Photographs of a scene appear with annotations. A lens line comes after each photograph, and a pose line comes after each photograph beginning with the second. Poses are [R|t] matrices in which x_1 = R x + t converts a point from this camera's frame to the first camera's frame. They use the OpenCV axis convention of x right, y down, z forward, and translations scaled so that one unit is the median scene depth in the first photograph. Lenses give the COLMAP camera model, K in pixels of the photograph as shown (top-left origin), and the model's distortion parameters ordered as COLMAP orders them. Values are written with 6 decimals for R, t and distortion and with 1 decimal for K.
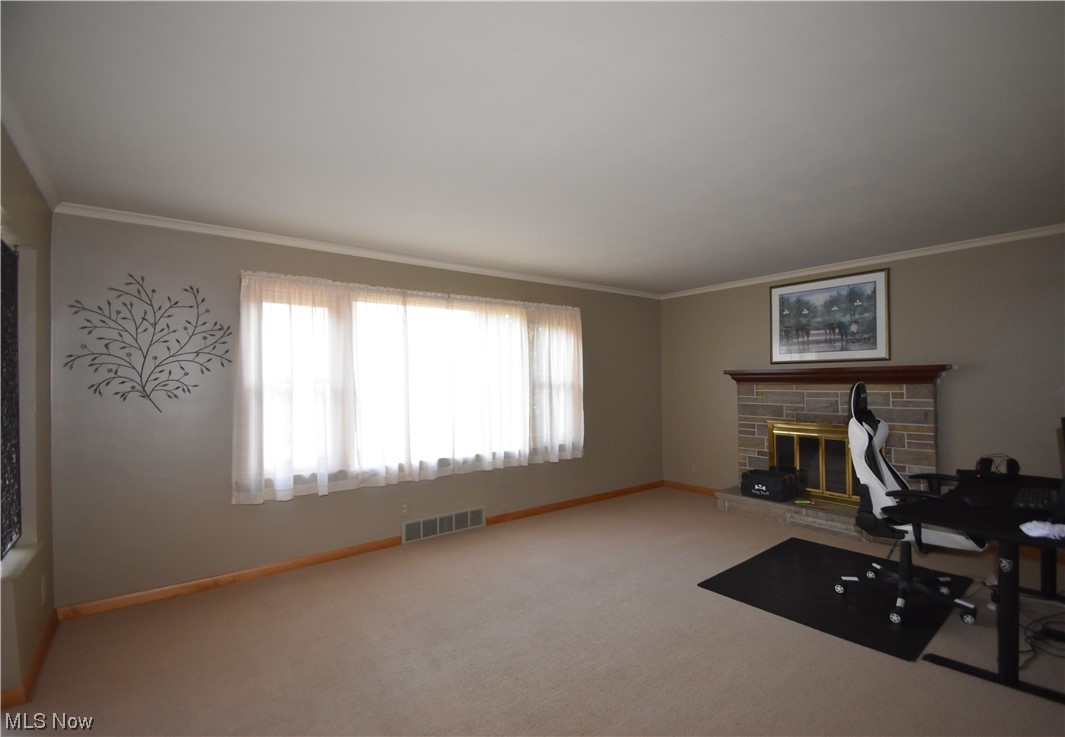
lens RADIAL K [[477.8, 0, 533.5], [0, 477.8, 376.1], [0, 0, 1]] dist [0.001595, -0.000262]
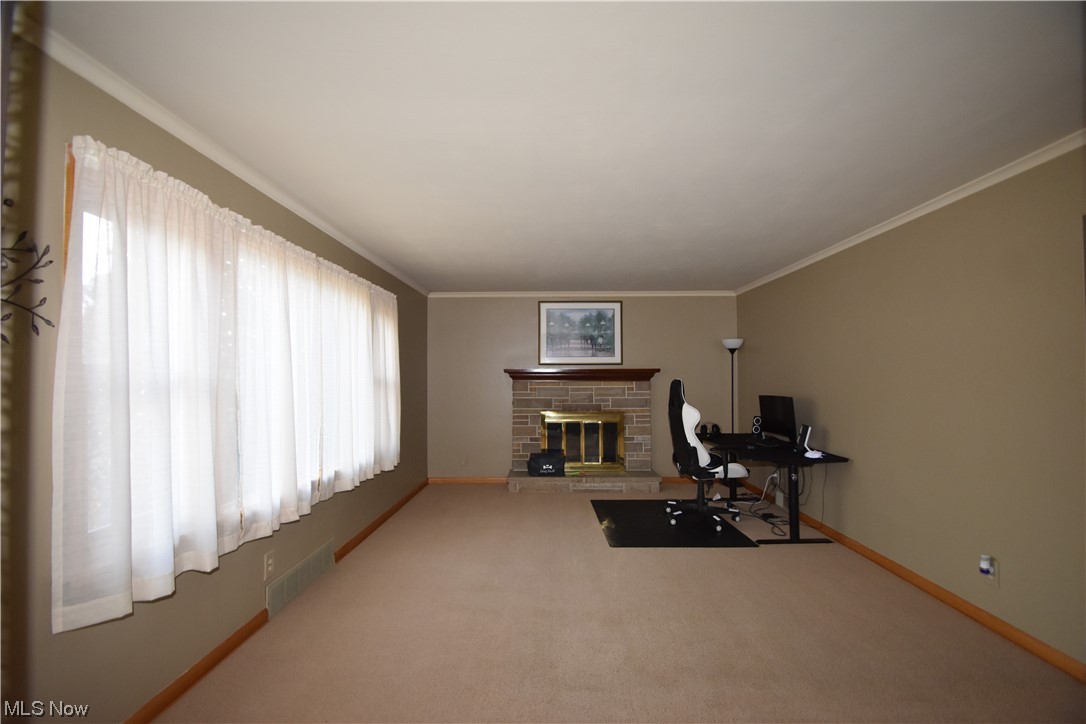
lens RADIAL K [[476.6, 0, 539.2], [0, 476.6, 368.8], [0, 0, 1]] dist [0.022372, -0.019339]
pose [[0.645814, 0.023793, 0.763124, -0.477076], [-0.011262, 0.999702, -0.021639, 0.012167], [-0.763411, 0.005380, 0.645890, 0.243442]]
